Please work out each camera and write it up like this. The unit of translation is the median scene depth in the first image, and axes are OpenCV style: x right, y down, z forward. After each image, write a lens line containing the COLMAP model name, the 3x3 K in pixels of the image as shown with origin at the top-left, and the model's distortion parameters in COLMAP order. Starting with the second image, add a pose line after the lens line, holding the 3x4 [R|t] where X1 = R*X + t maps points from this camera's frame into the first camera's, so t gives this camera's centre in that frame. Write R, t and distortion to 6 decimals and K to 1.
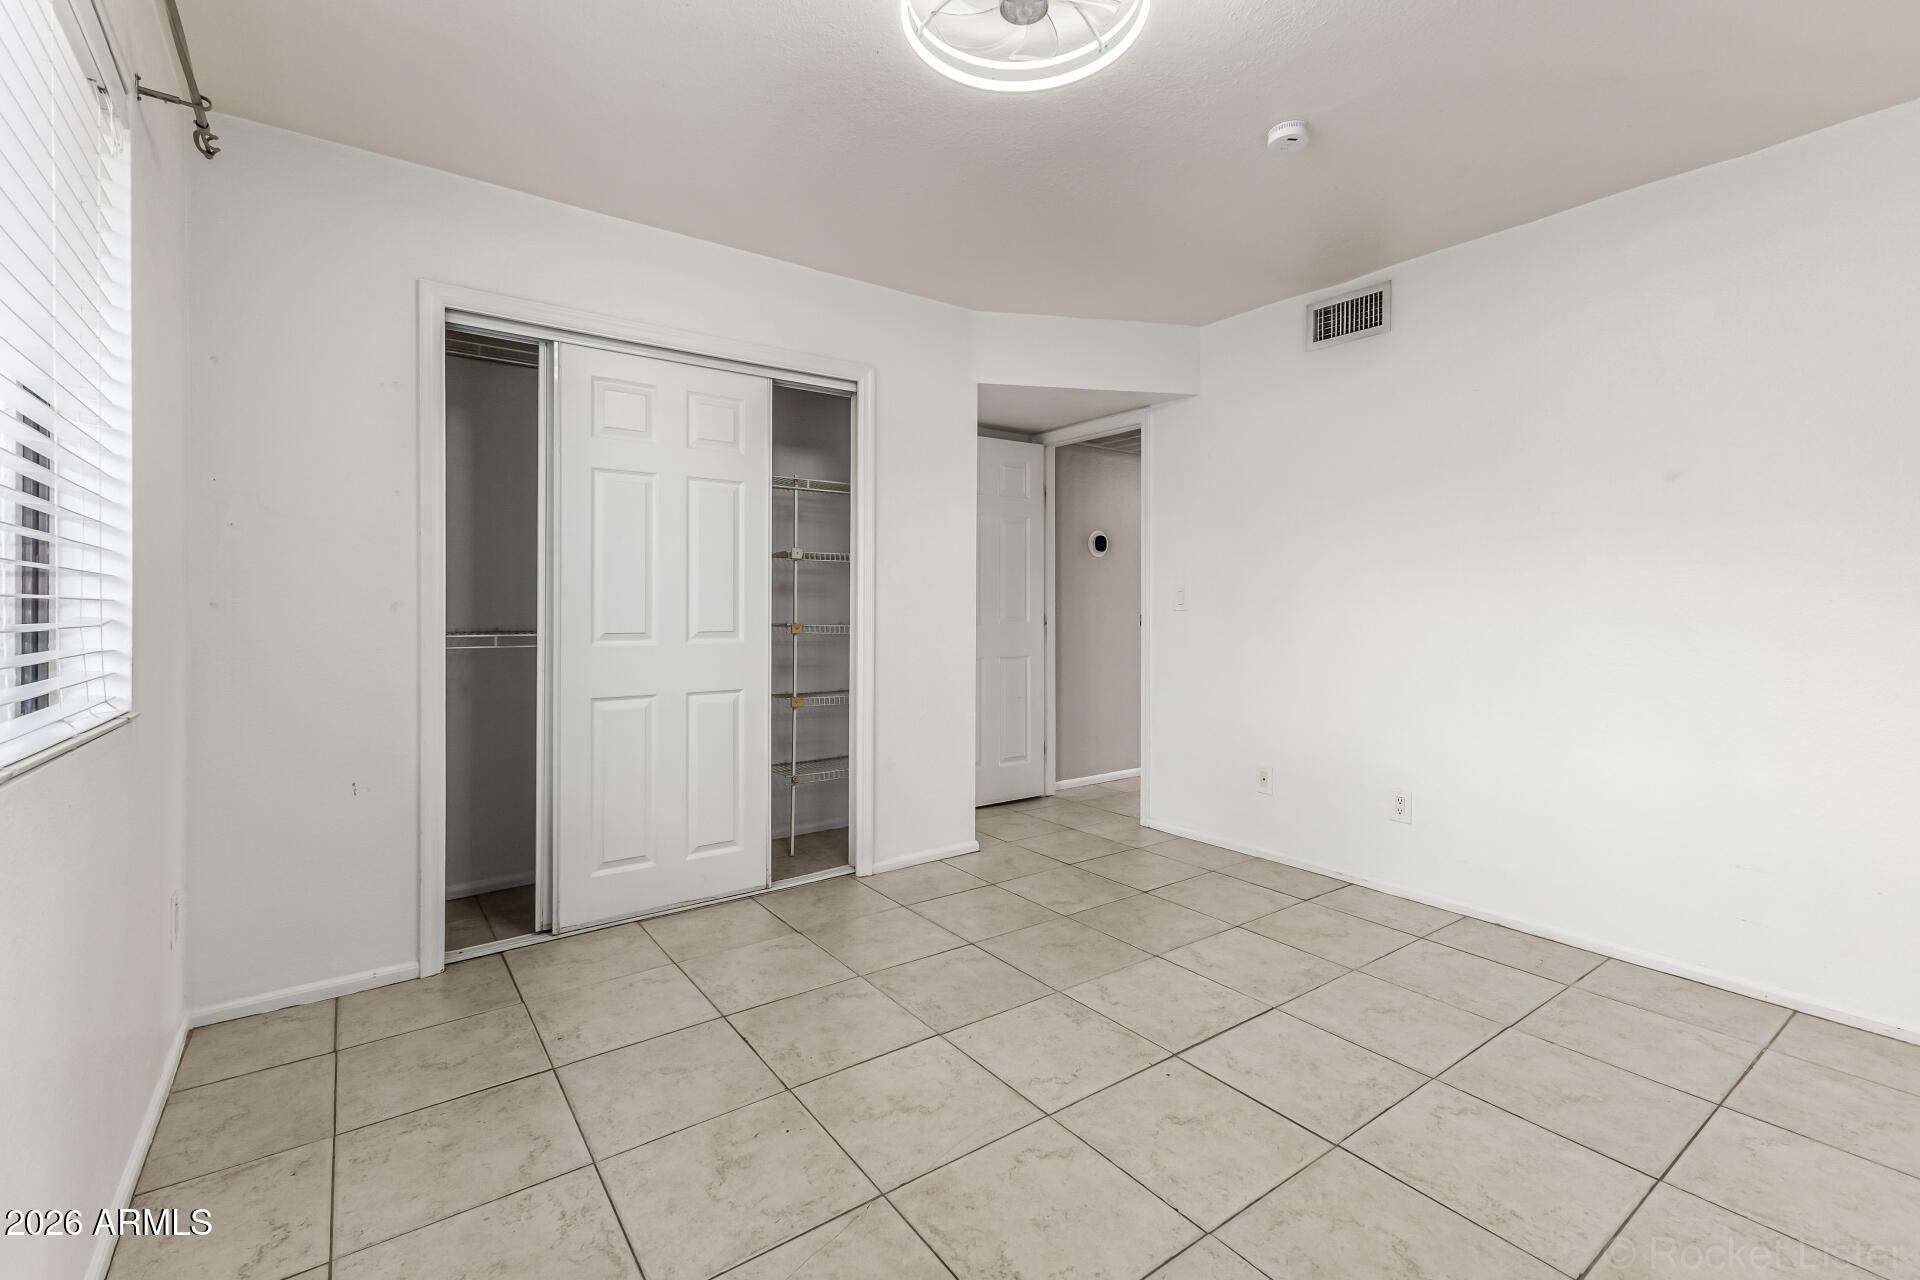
lens RADIAL K [[850.2, 0, 955.3], [0, 850.2, 615.0], [0, 0, 1]] dist [0.001588, -0.000097]
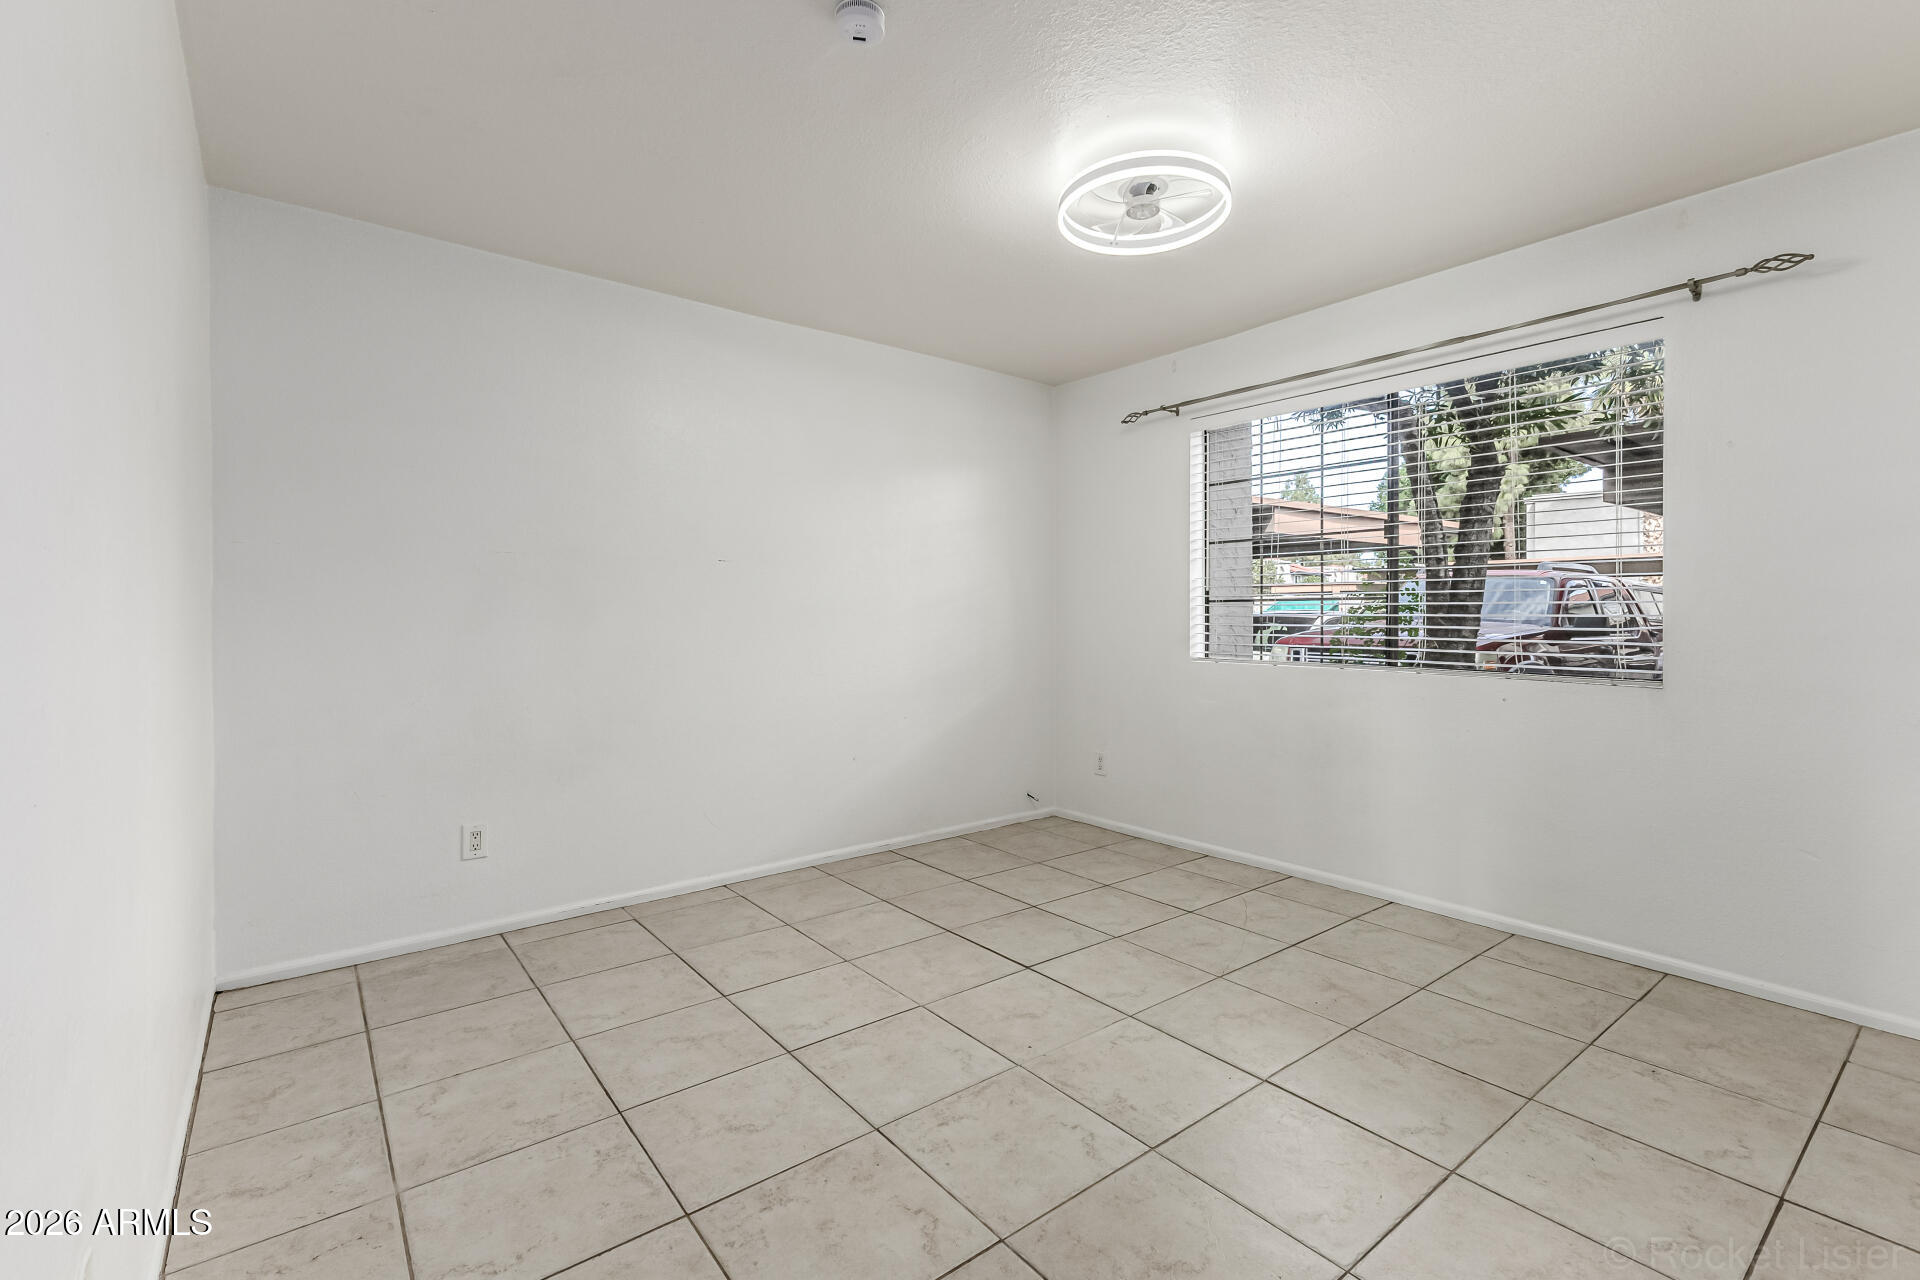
lens RADIAL K [[850.2, 0, 955.3], [0, 850.2, 615.0], [0, 0, 1]] dist [0.001588, -0.000097]
pose [[-0.999475, 0.001573, -0.032352, 0.373523], [0.001255, 0.999951, 0.009847, -0.027923], [0.032366, 0.009801, -0.999428, 2.047175]]
